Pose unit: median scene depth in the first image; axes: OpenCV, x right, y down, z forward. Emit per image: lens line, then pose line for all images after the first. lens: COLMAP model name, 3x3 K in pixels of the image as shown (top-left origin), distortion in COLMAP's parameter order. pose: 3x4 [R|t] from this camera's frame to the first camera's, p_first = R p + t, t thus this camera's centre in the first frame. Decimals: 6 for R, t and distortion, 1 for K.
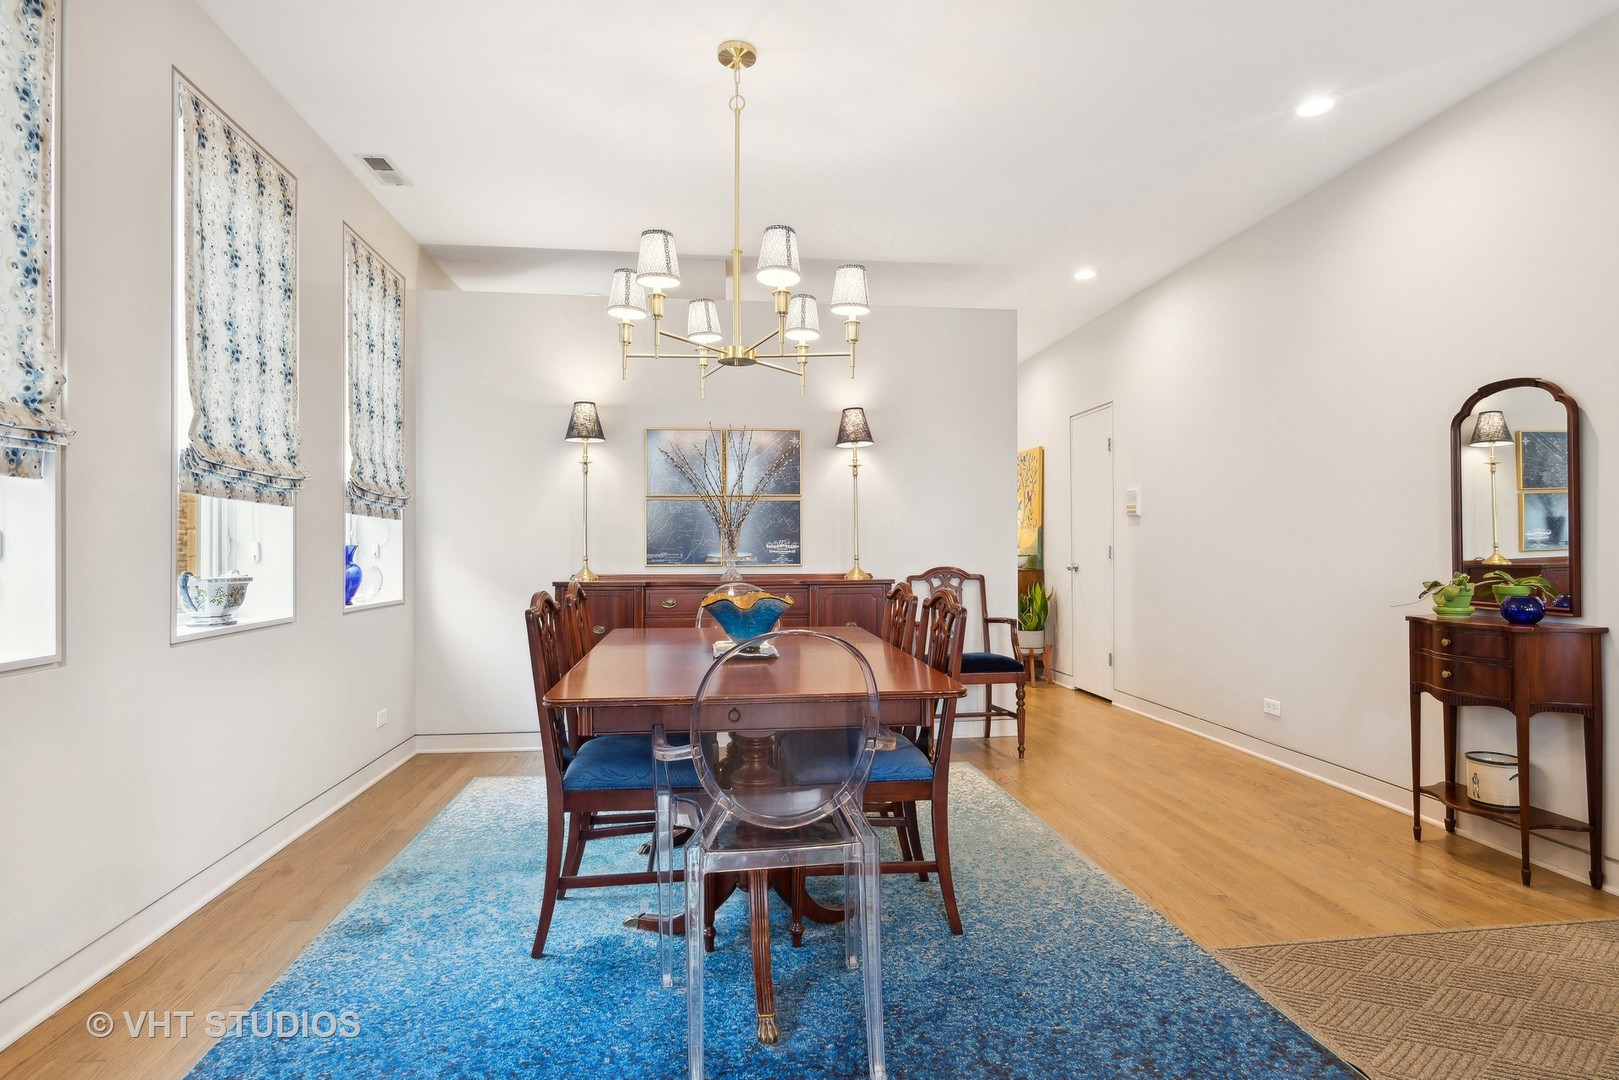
lens RADIAL K [[852.2, 0, 820.2], [0, 852.2, 538.8], [0, 0, 1]] dist [-0.006966, 0.000668]
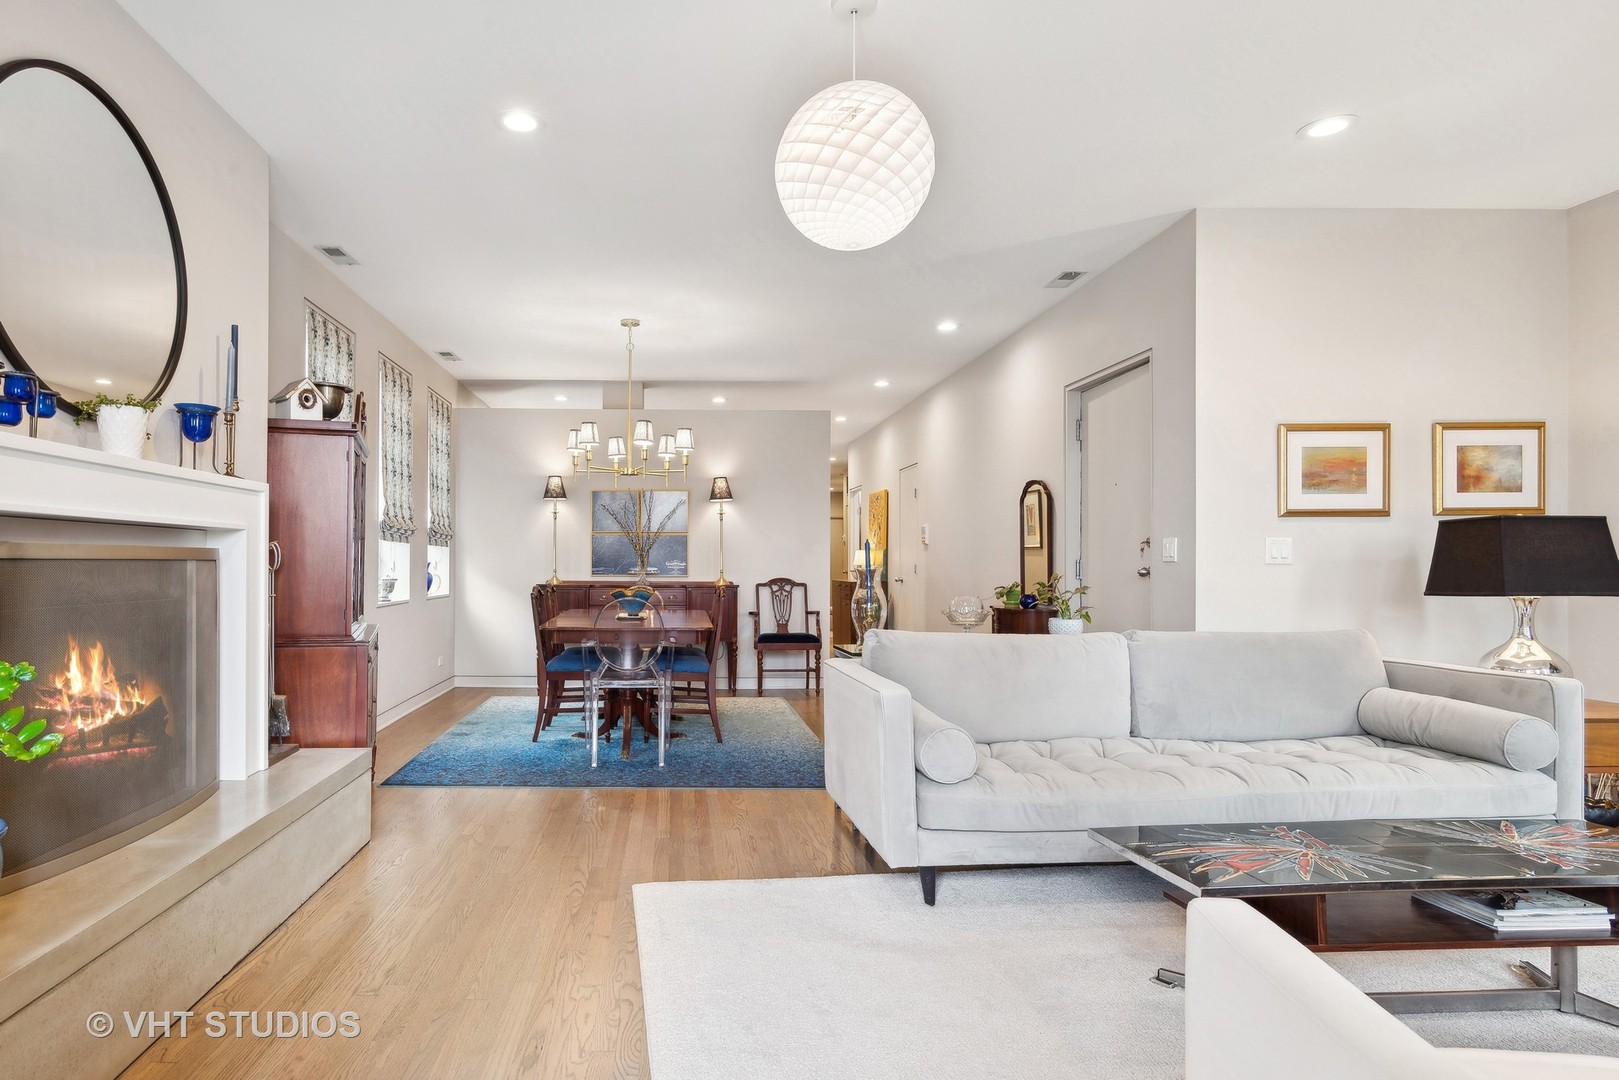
lens RADIAL K [[852.2, 0, 698.0], [0, 852.2, 555.7], [0, 0, 1]] dist [-0.006966, 0.000668]
pose [[0.994985, 0.006769, -0.099792, 0.166018], [-0.006259, 0.999966, 0.005423, -0.016615], [0.099825, -0.004771, 0.994994, -0.619691]]
